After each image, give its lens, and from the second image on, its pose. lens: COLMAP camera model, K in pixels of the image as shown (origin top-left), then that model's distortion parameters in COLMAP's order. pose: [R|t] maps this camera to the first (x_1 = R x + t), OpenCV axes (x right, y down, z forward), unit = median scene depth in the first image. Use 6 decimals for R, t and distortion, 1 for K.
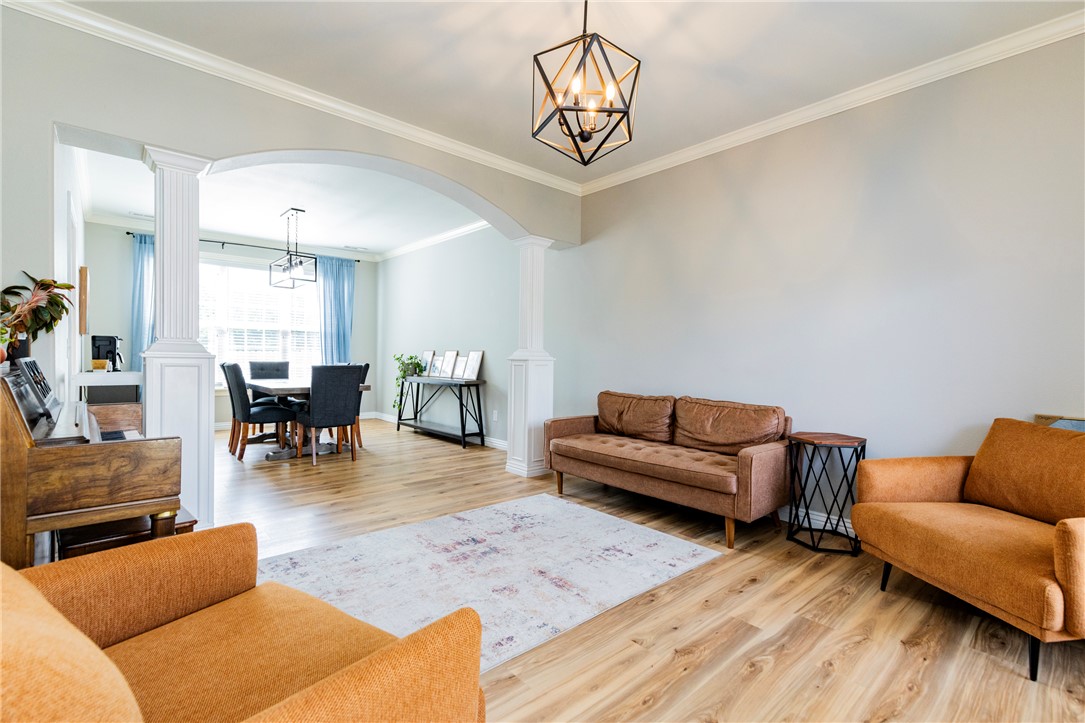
lens RADIAL K [[496.9, 0, 552.7], [0, 496.9, 361.1], [0, 0, 1]] dist [0.015635, -0.006826]
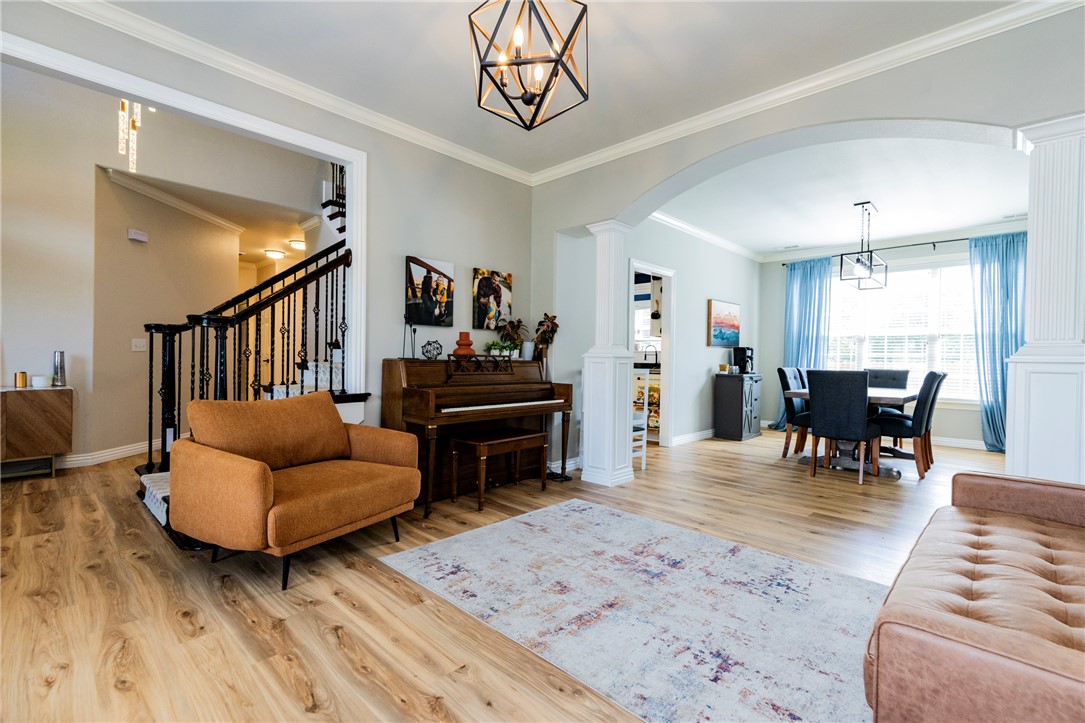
lens RADIAL K [[489.4, 0, 548.8], [0, 489.4, 362.5], [0, 0, 1]] dist [0.006039, -0.000457]
pose [[0.070049, -0.004645, -0.997533, 0.425034], [-0.025139, 0.999663, -0.006421, 0.013239], [0.997227, 0.025527, 0.069909, 0.443548]]
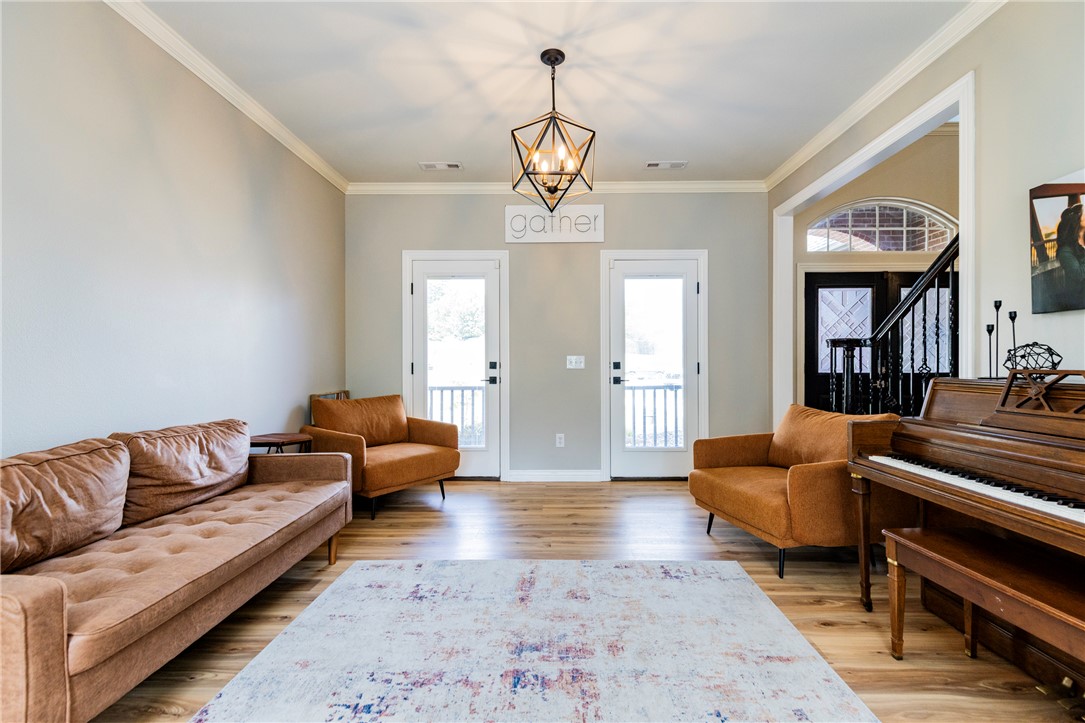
lens RADIAL K [[485.2, 0, 553.3], [0, 485.2, 362.9], [0, 0, 1]] dist [0.004197, 0.000386]
pose [[-0.735307, -0.010096, 0.677659, -0.354809], [-0.000060, 0.999890, 0.014831, -0.012104], [-0.677734, 0.010865, -0.735227, 0.863923]]
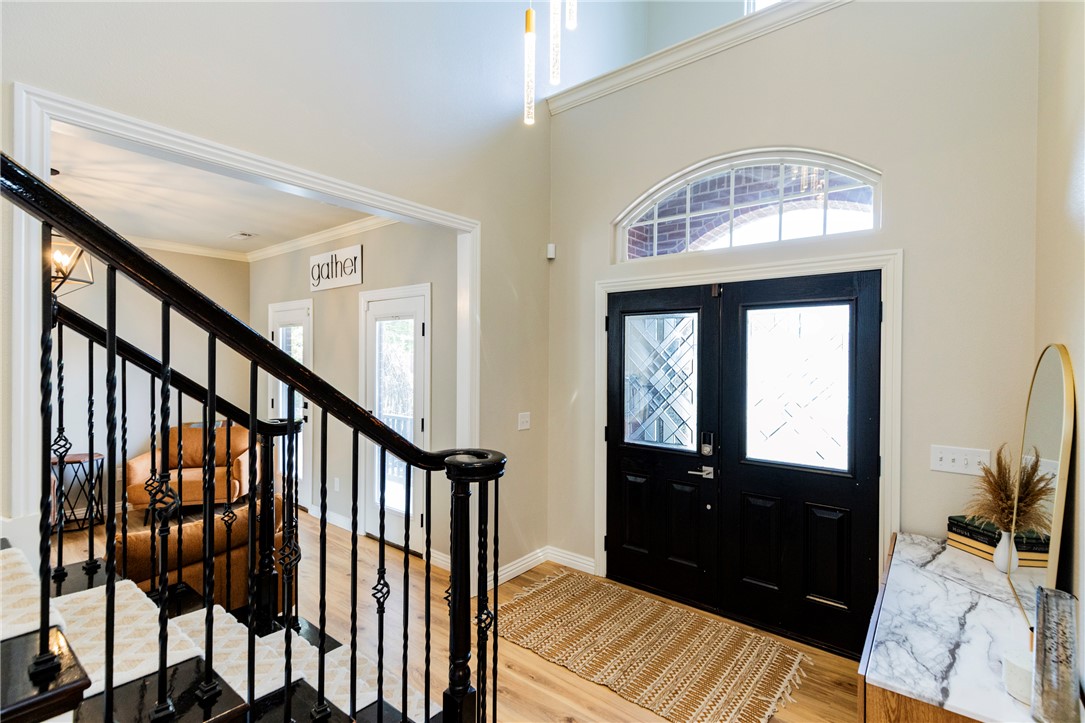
lens RADIAL K [[496.9, 0, 552.7], [0, 496.9, 361.1], [0, 0, 1]] dist [0.015635, -0.006826]
pose [[-0.168878, -0.020138, 0.985431, -0.766536], [-0.000757, 0.999794, 0.020301, -0.112792], [-0.985637, 0.002682, -0.168859, -0.124911]]
